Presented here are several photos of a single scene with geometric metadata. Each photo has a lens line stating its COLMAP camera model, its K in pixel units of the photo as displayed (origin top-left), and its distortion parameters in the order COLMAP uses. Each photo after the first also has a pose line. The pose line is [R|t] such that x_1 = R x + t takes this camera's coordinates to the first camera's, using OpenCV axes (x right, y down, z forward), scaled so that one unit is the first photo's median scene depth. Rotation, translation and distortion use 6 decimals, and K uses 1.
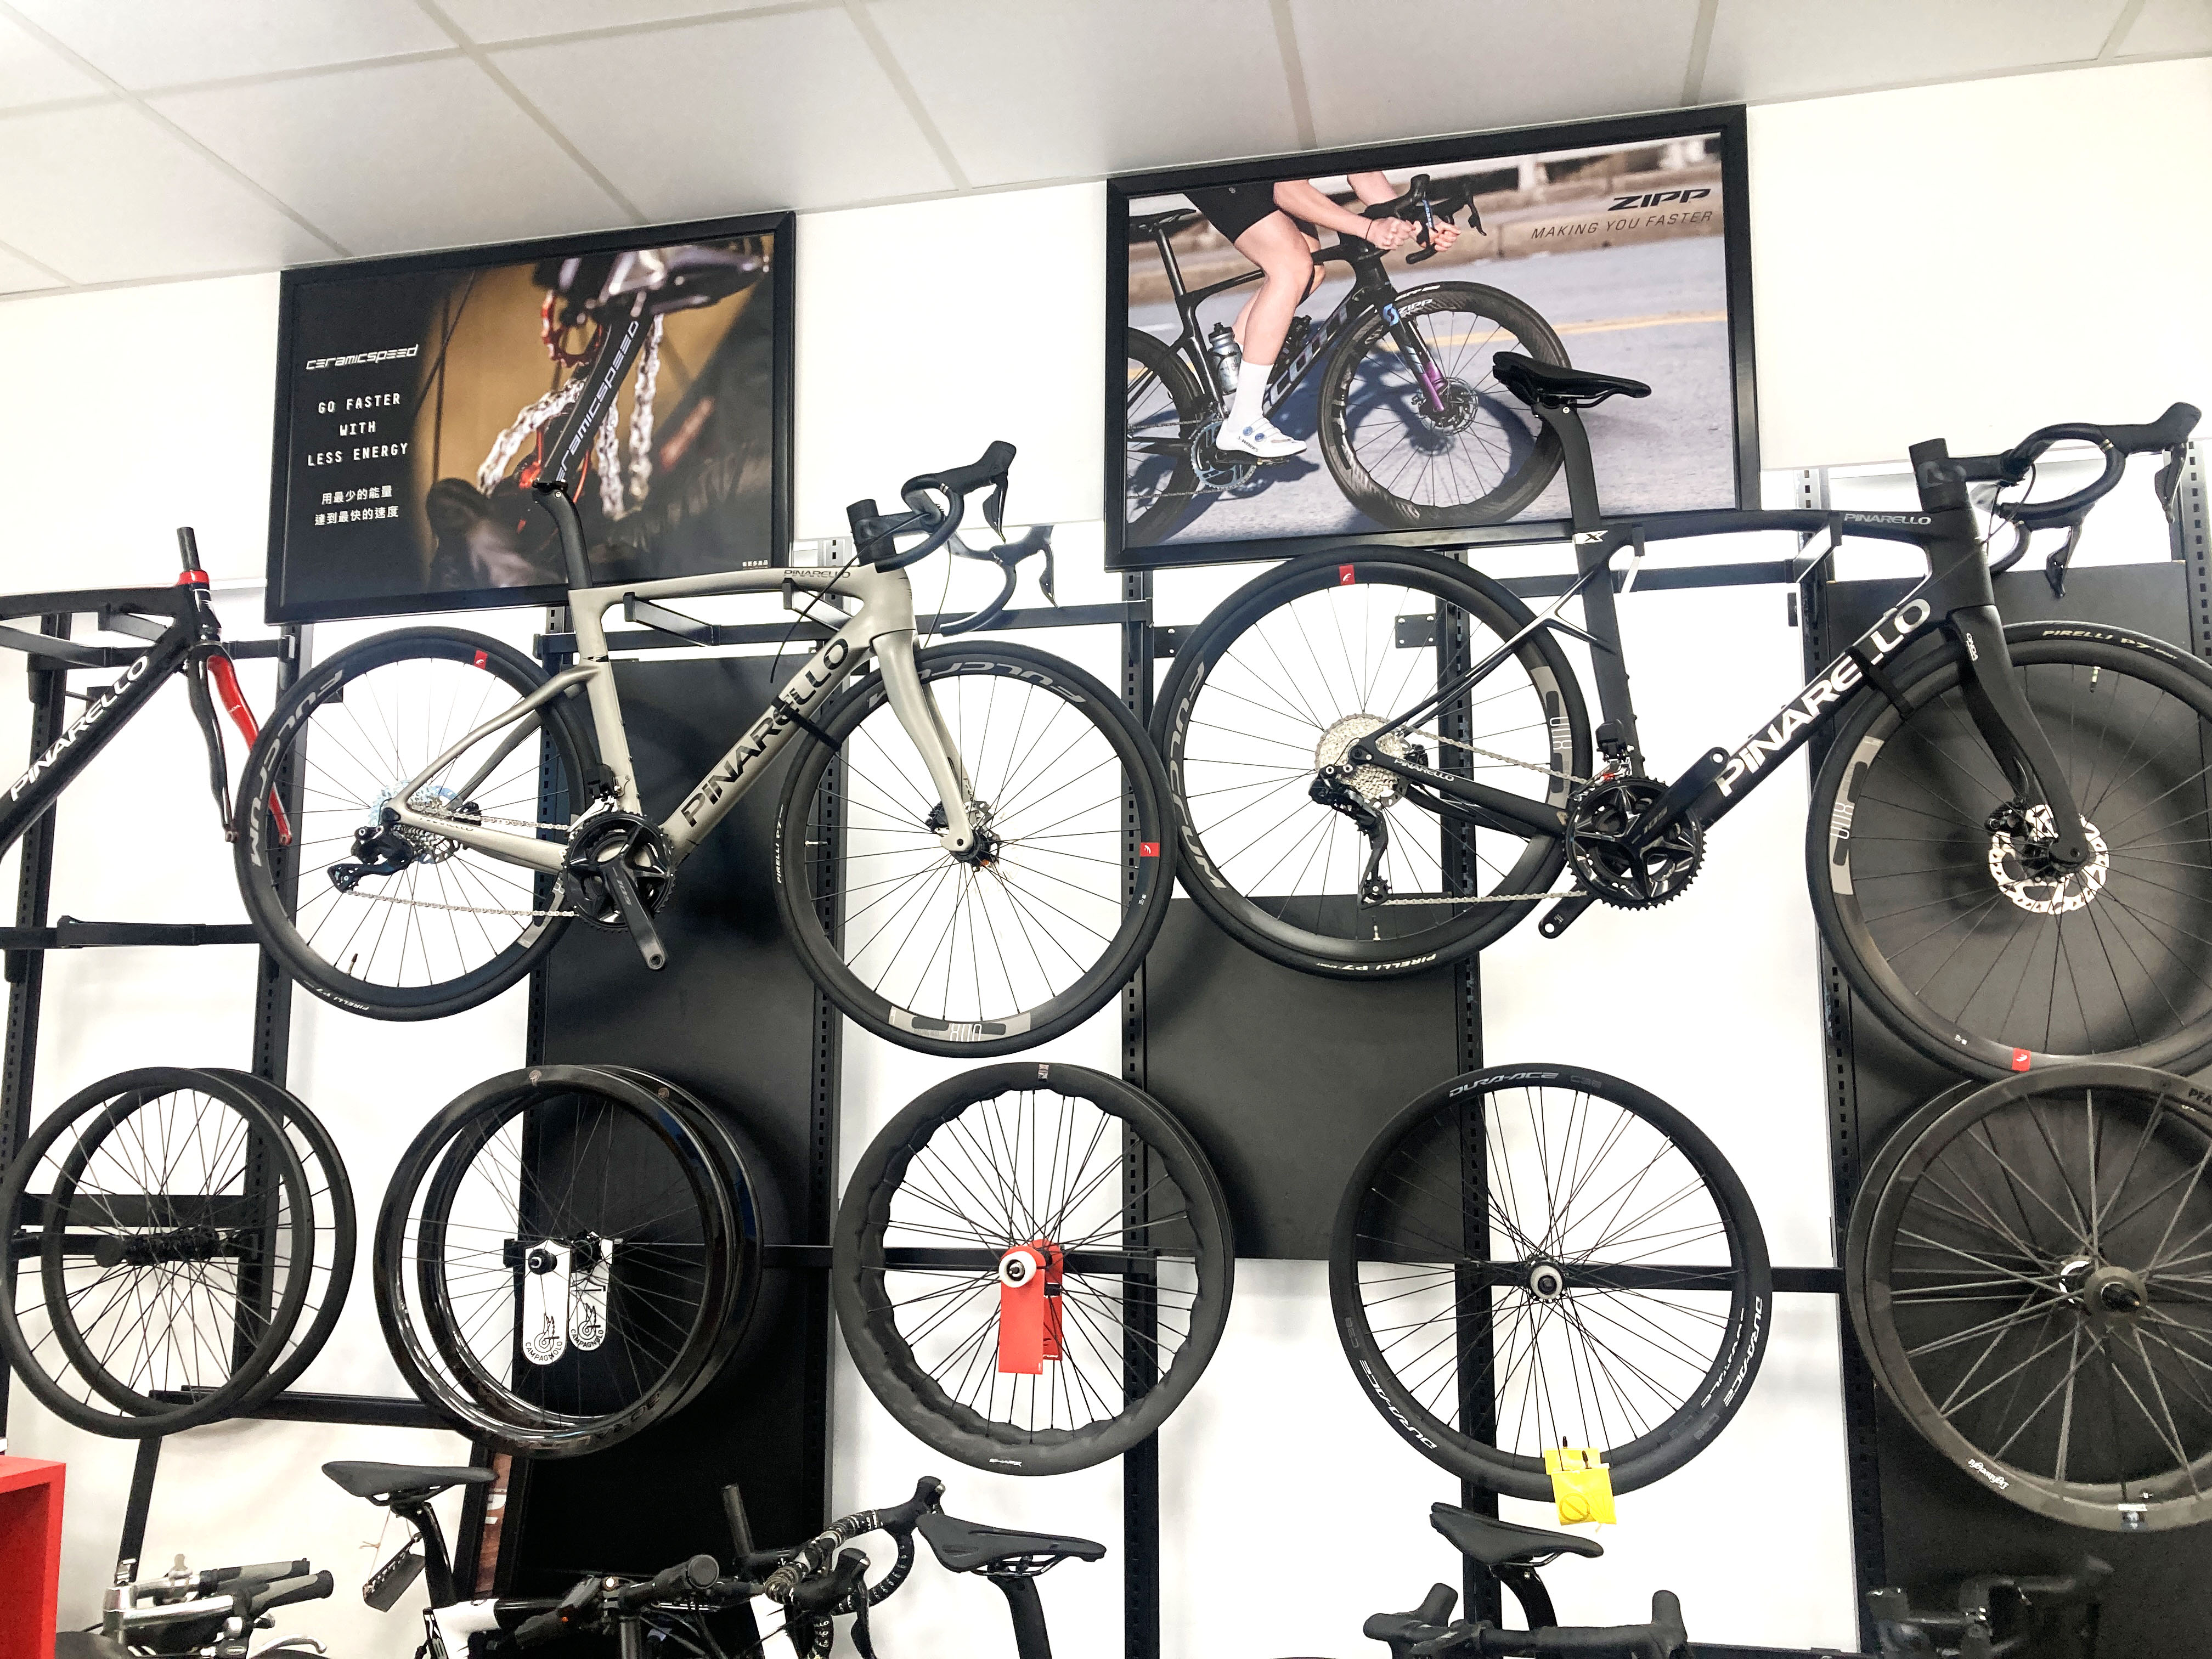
lens RADIAL K [[1760.3, 0, 1108.6], [0, 1760.3, 849.9], [0, 0, 1]] dist [0.024650, -0.016408]
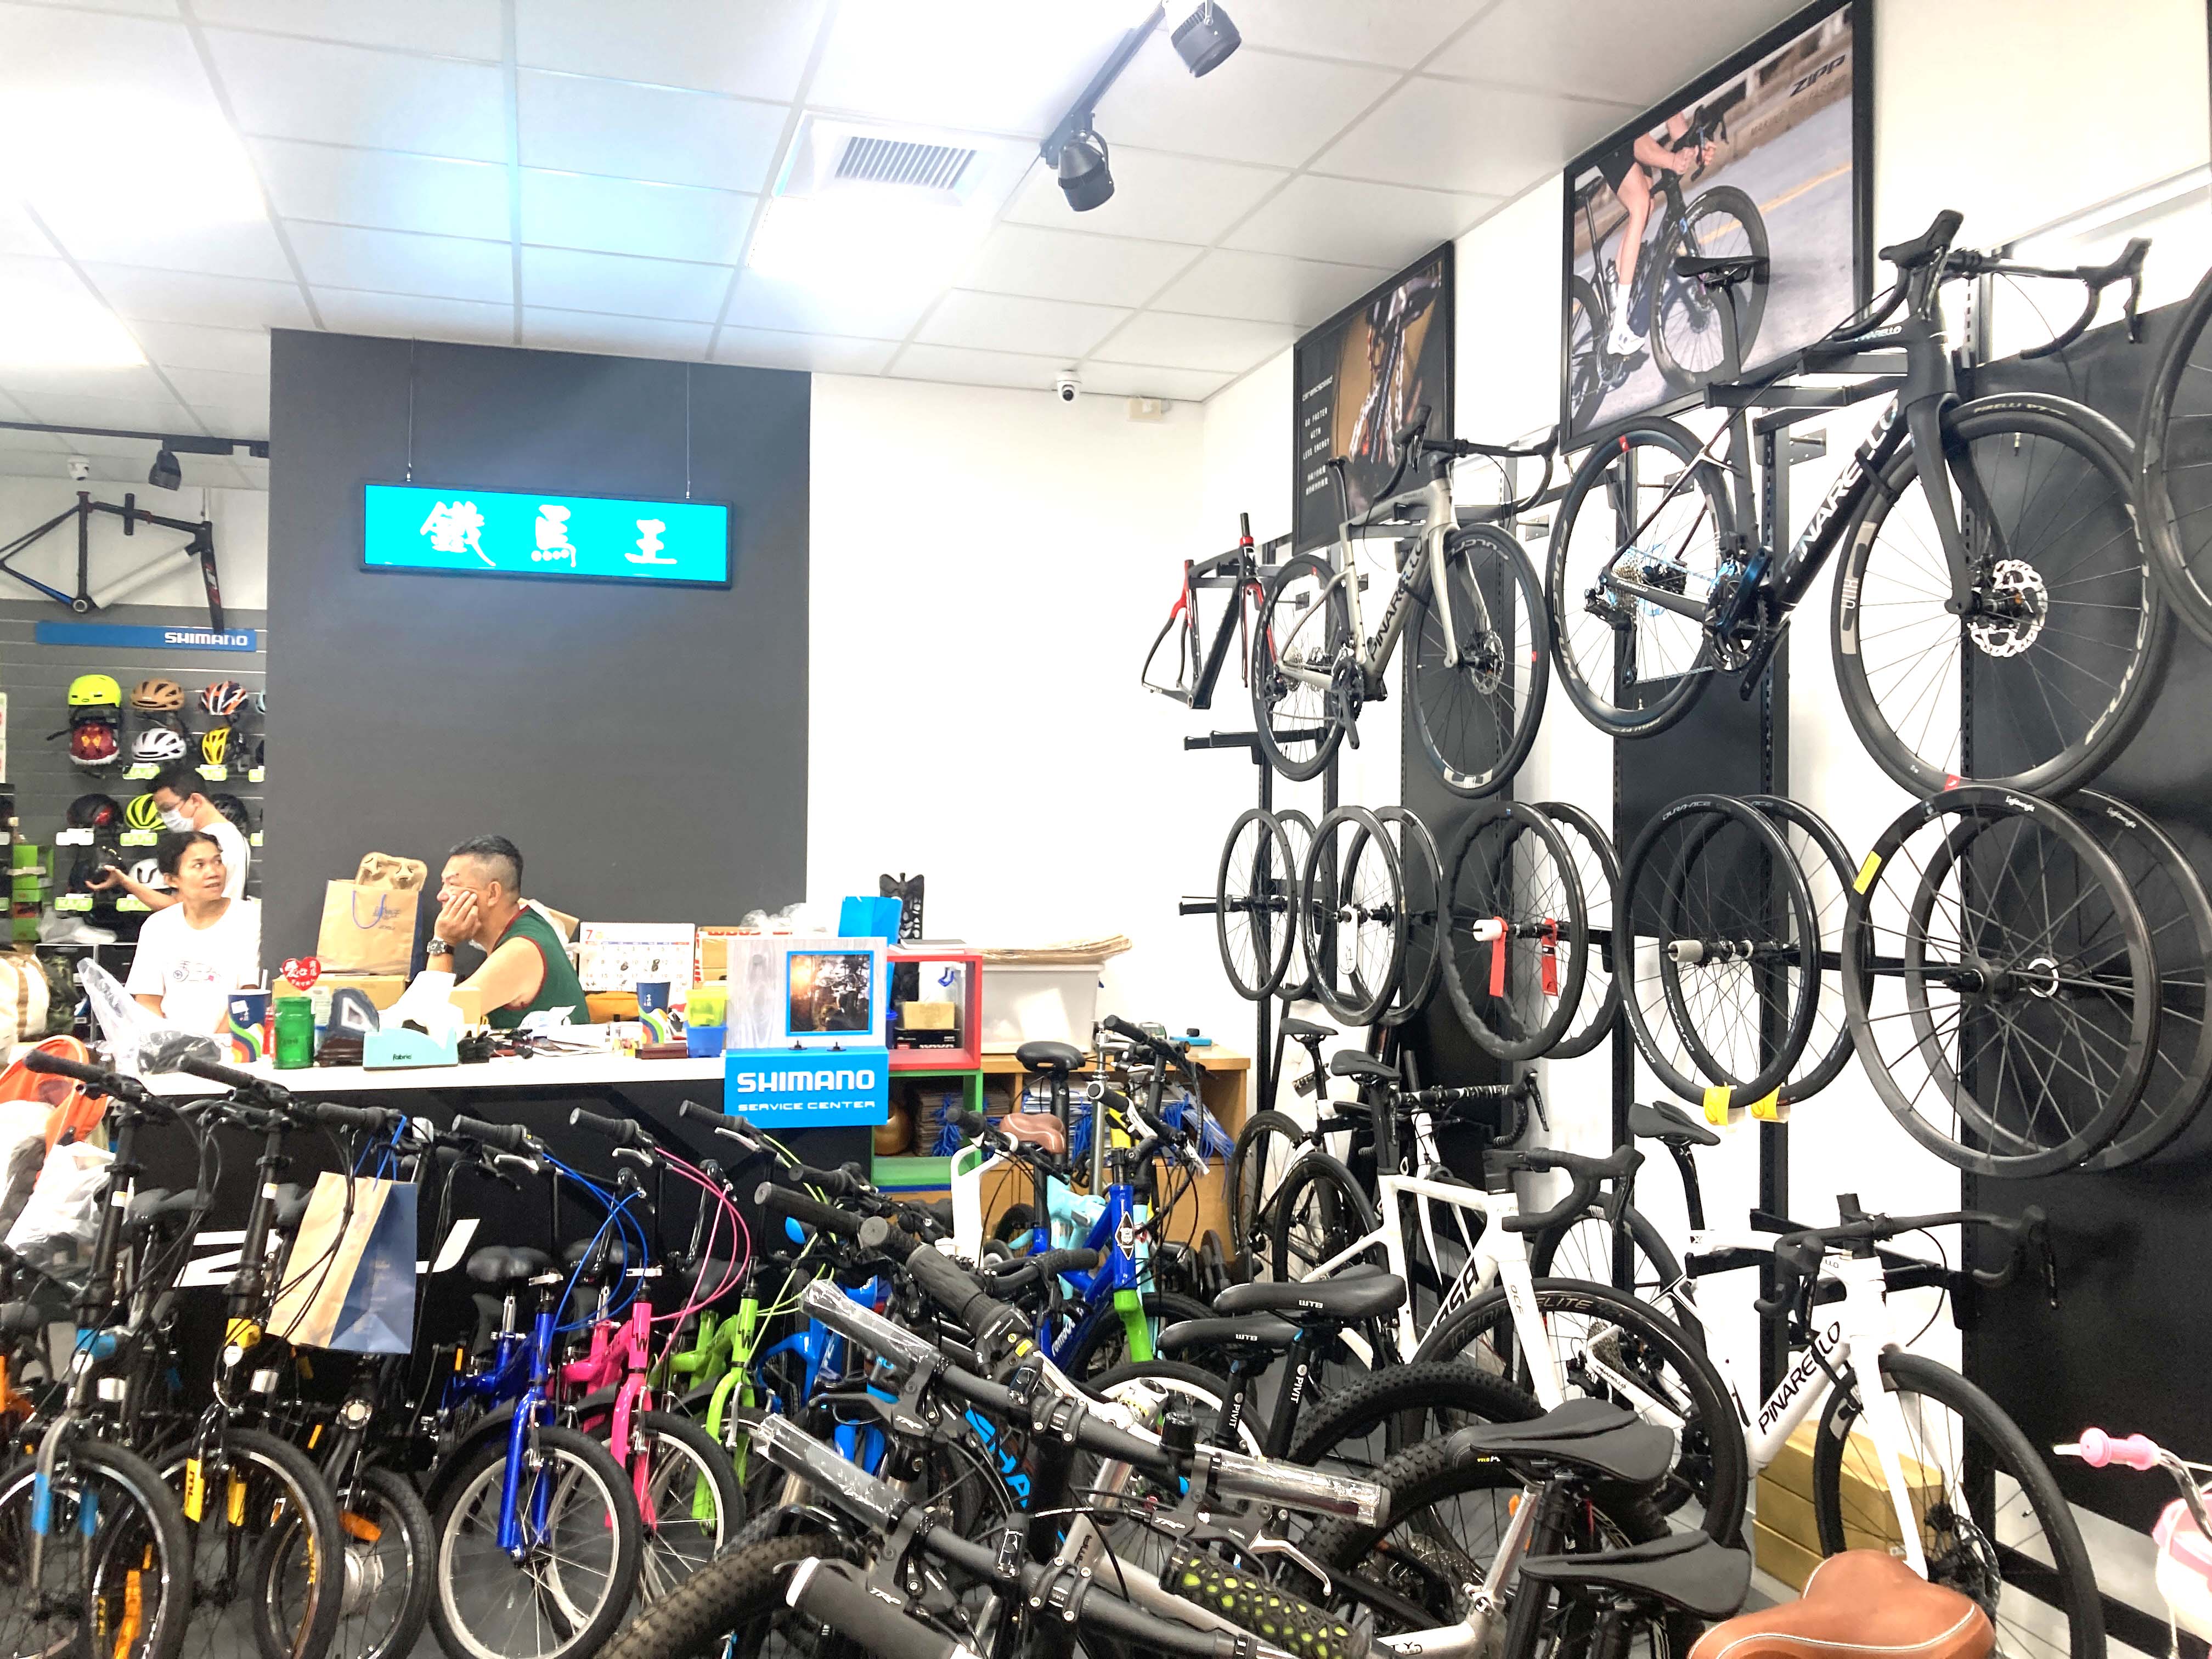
lens RADIAL K [[1760.3, 0, 1095.8], [0, 1760.3, 826.3], [0, 0, 1]] dist [0.024650, -0.016408]
pose [[0.506023, 0.002572, -0.862516, 1.053760], [0.091705, 0.994167, 0.056766, 0.023122], [0.857631, -0.107822, 0.502835, -0.074275]]
